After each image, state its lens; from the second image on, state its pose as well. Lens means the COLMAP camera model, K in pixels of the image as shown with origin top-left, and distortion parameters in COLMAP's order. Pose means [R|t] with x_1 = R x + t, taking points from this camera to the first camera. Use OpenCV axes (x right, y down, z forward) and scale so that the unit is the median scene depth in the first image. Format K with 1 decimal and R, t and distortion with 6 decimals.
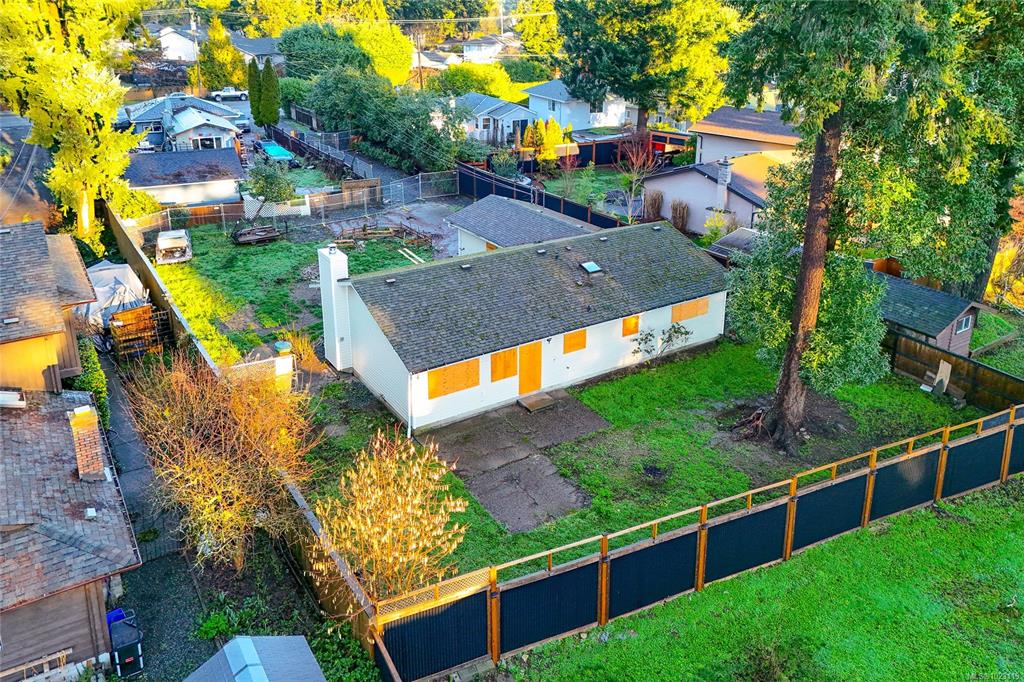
lens RADIAL K [[726.4, 0, 511.3], [0, 726.4, 329.3], [0, 0, 1]] dist [0.013713, -0.001478]
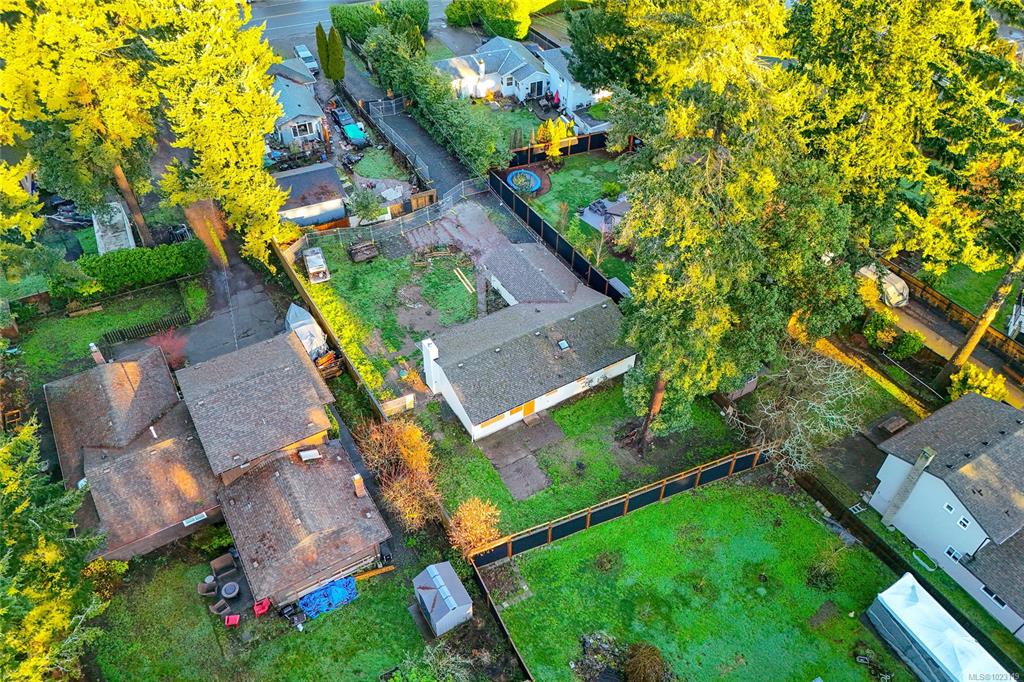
lens RADIAL K [[773.7, 0, 512.0], [0, 773.7, 341.0], [0, 0, 1]] dist [0.028589, -0.005095]
pose [[0.999437, 0.021039, -0.026148, 0.031289], [-0.006216, 0.881677, 0.471812, -1.154083], [0.032981, -0.471384, 0.881311, -0.863319]]
